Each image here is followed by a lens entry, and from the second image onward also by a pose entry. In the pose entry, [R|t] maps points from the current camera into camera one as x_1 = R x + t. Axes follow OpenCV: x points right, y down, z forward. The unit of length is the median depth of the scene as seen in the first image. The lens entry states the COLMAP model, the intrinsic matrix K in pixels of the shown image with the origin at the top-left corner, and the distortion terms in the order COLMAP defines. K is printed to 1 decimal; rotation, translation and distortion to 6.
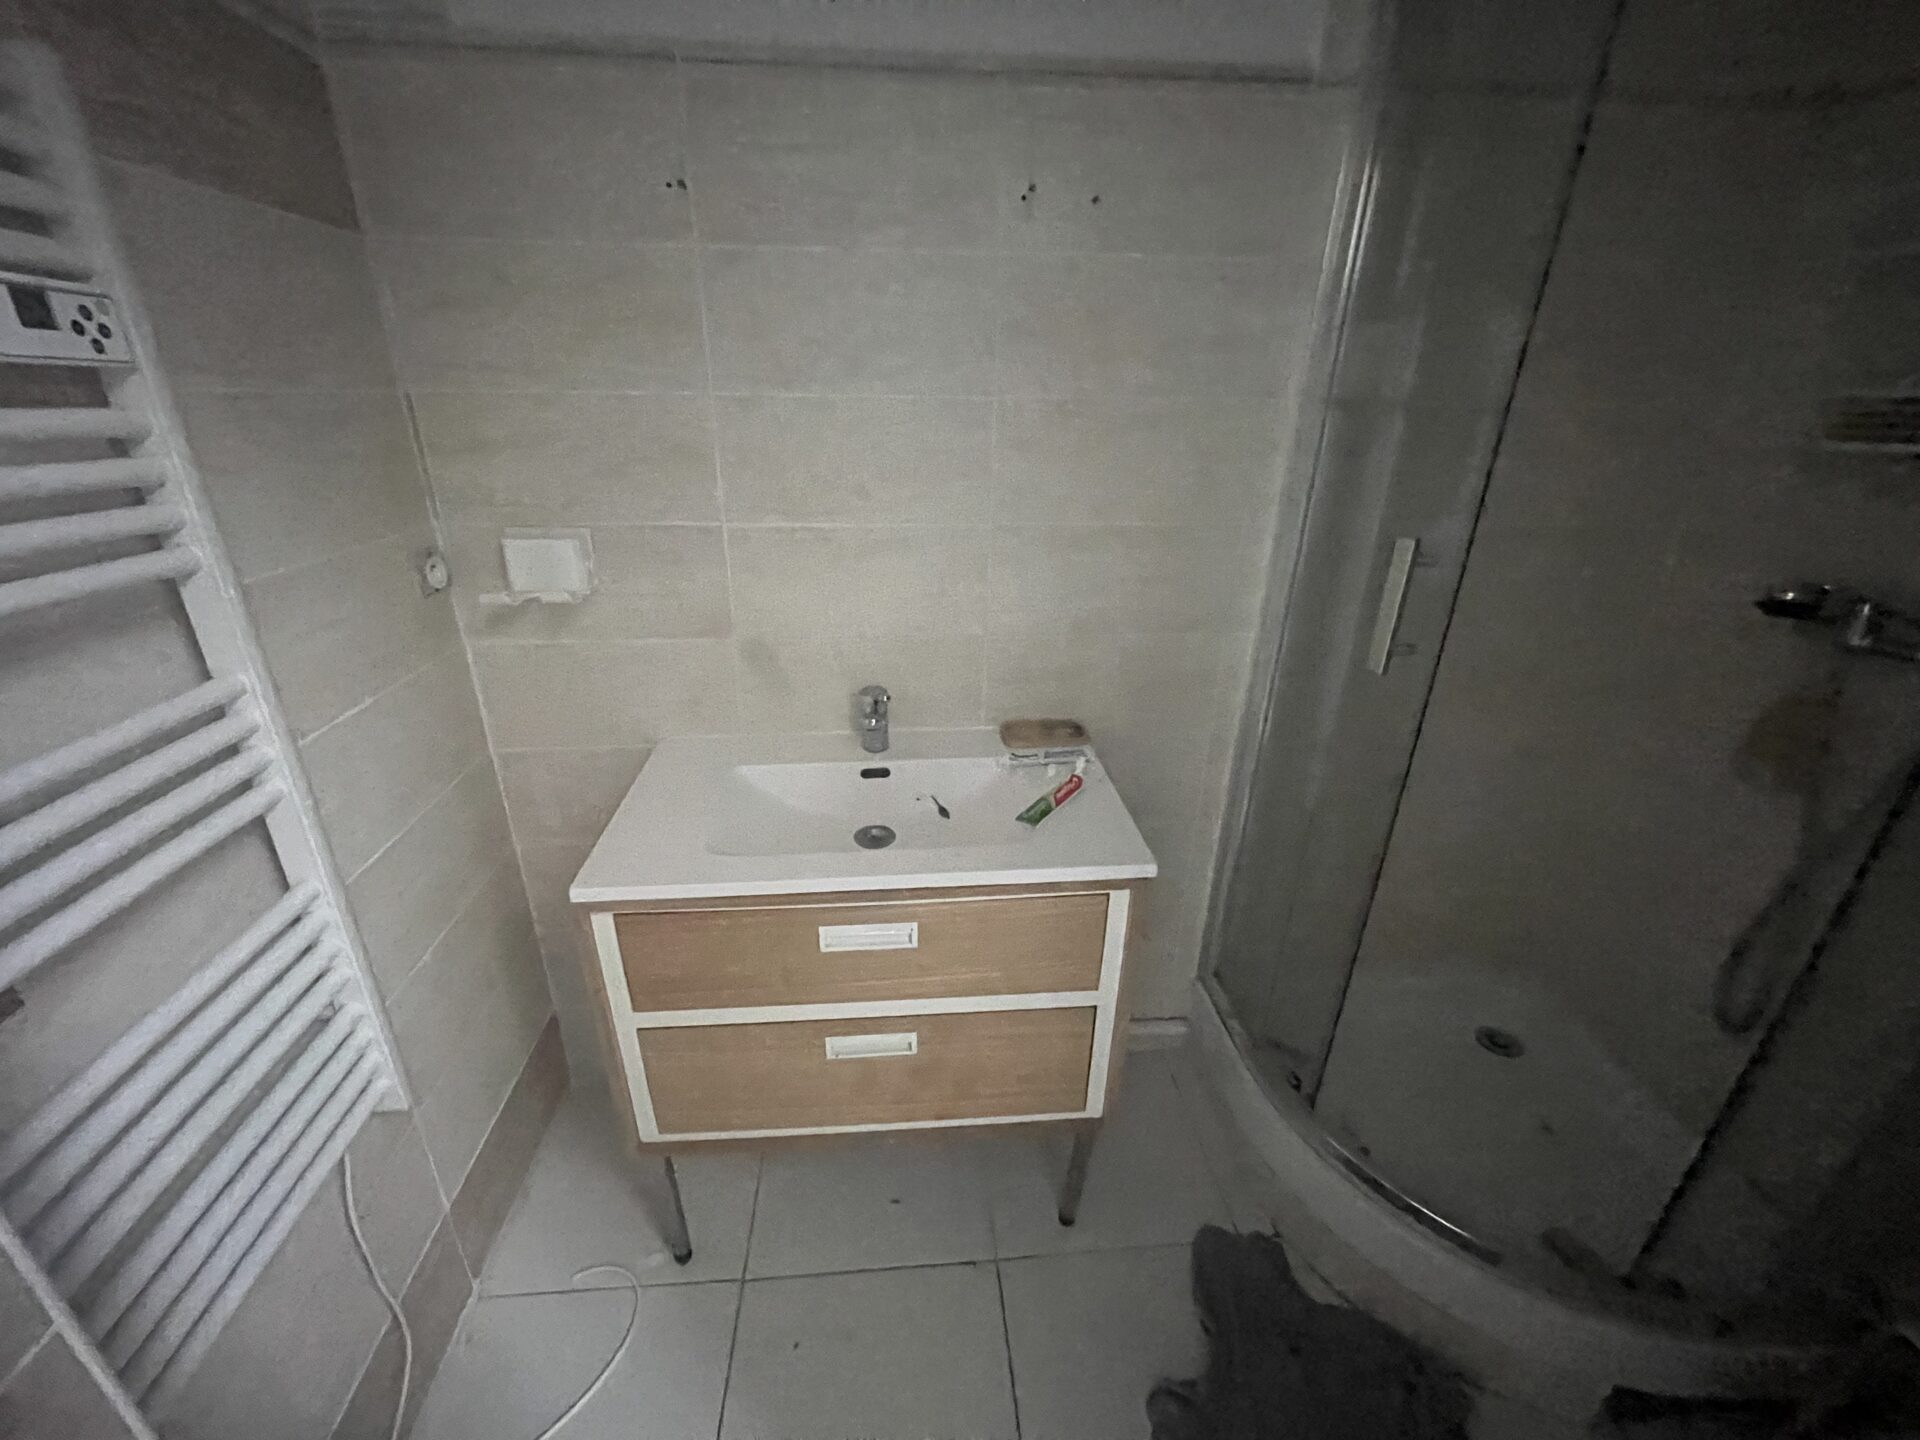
lens RADIAL K [[770.7, 0, 949.3], [0, 770.7, 719.3], [0, 0, 1]] dist [0.001018, -0.000928]
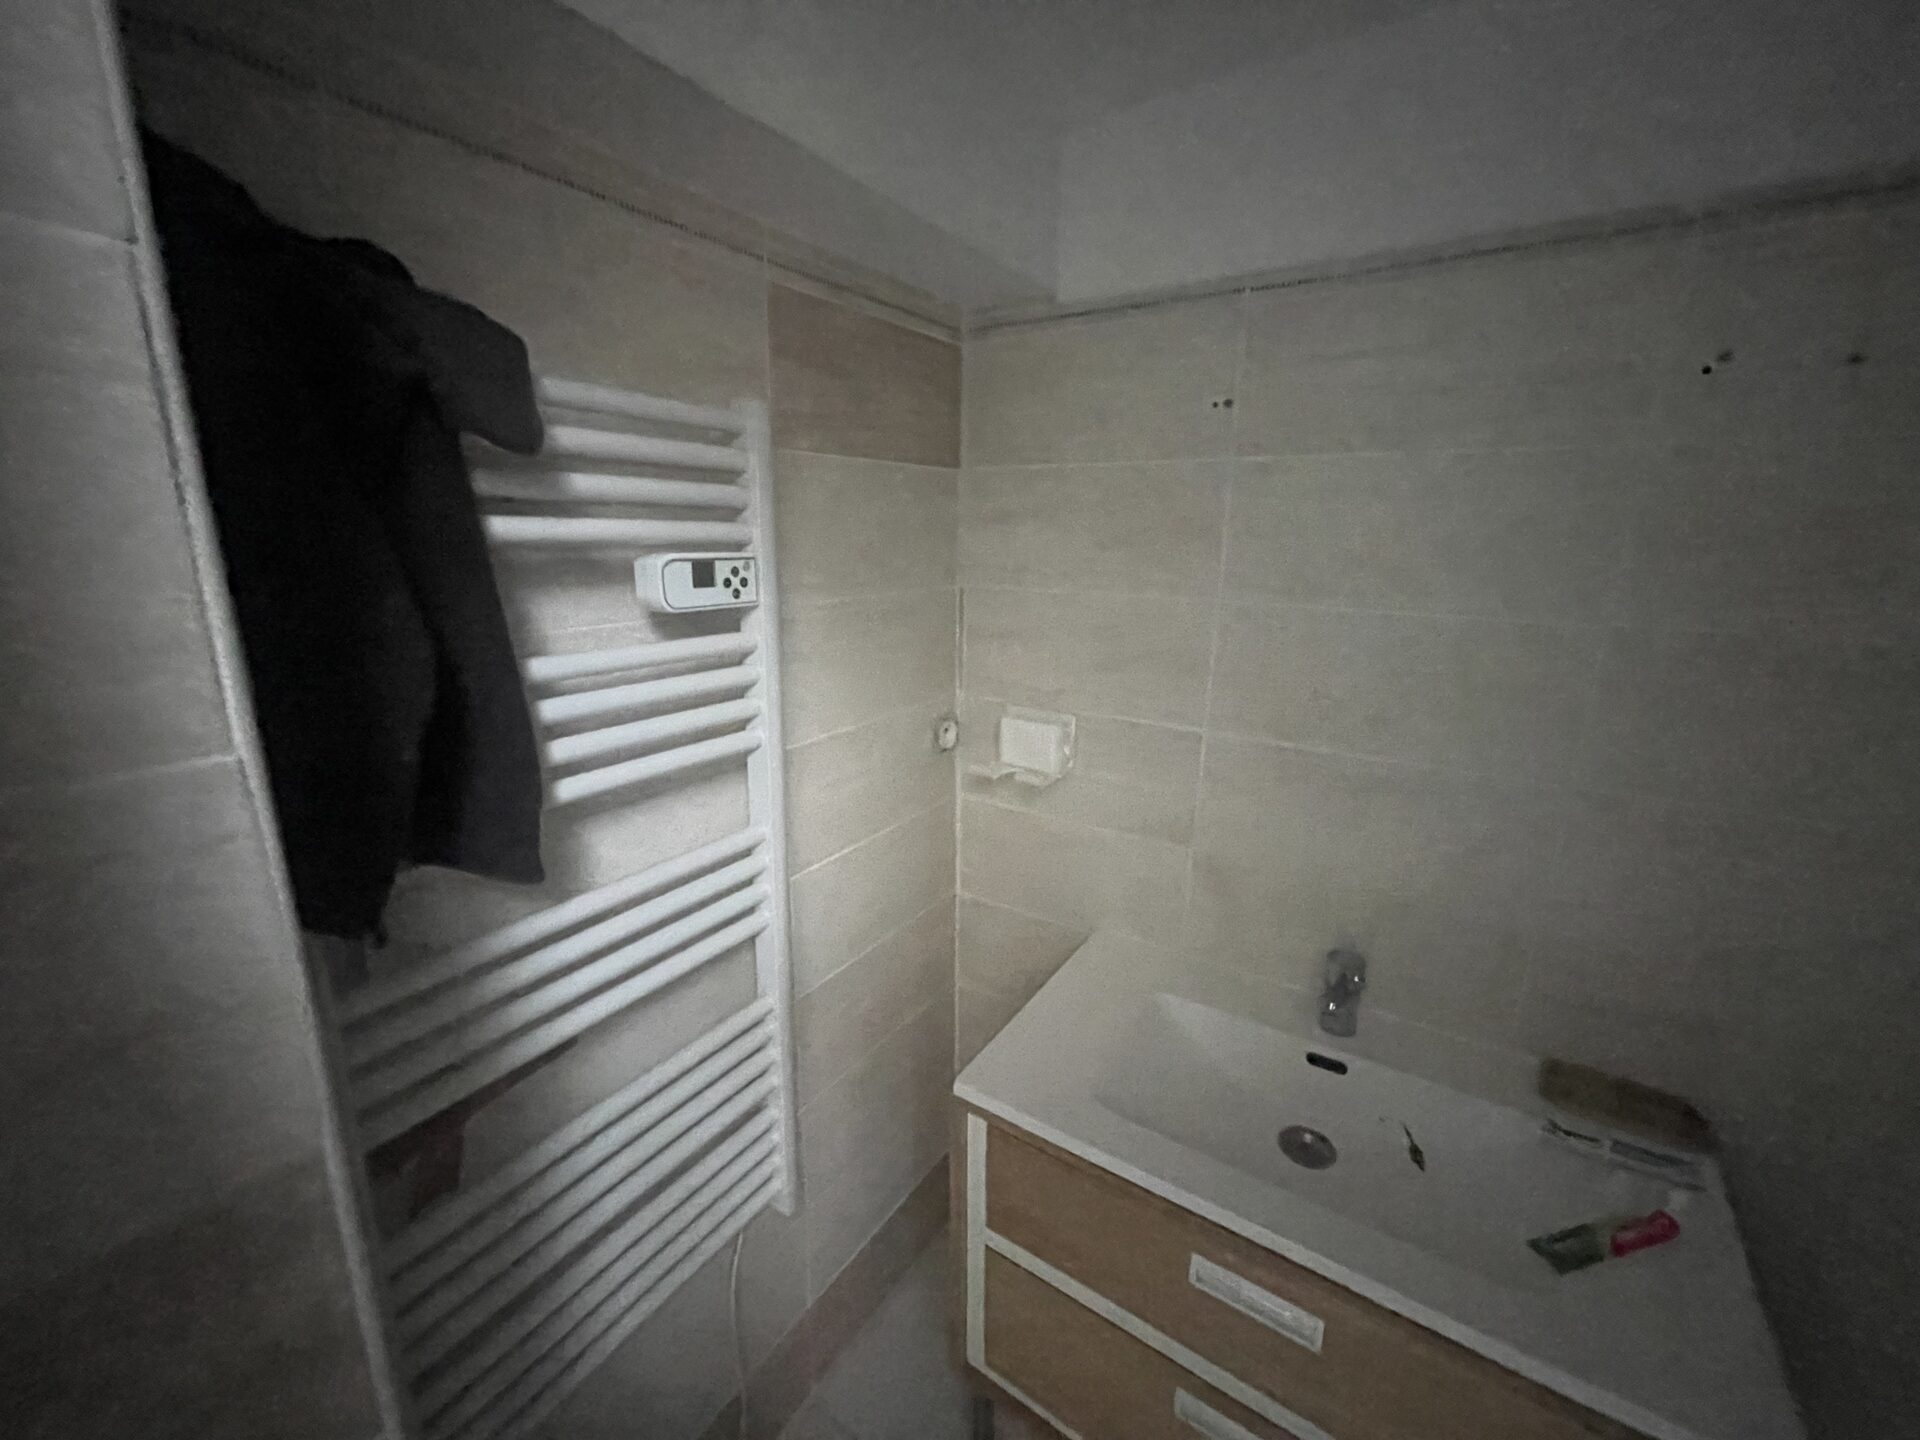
lens RADIAL K [[770.7, 0, 941.6], [0, 770.7, 725.7], [0, 0, 1]] dist [0.001018, -0.000928]
pose [[0.774743, 0.152870, -0.613517, 0.034732], [-0.245276, 0.967010, -0.068781, -0.132296], [0.582763, 0.203769, 0.786680, 0.092009]]
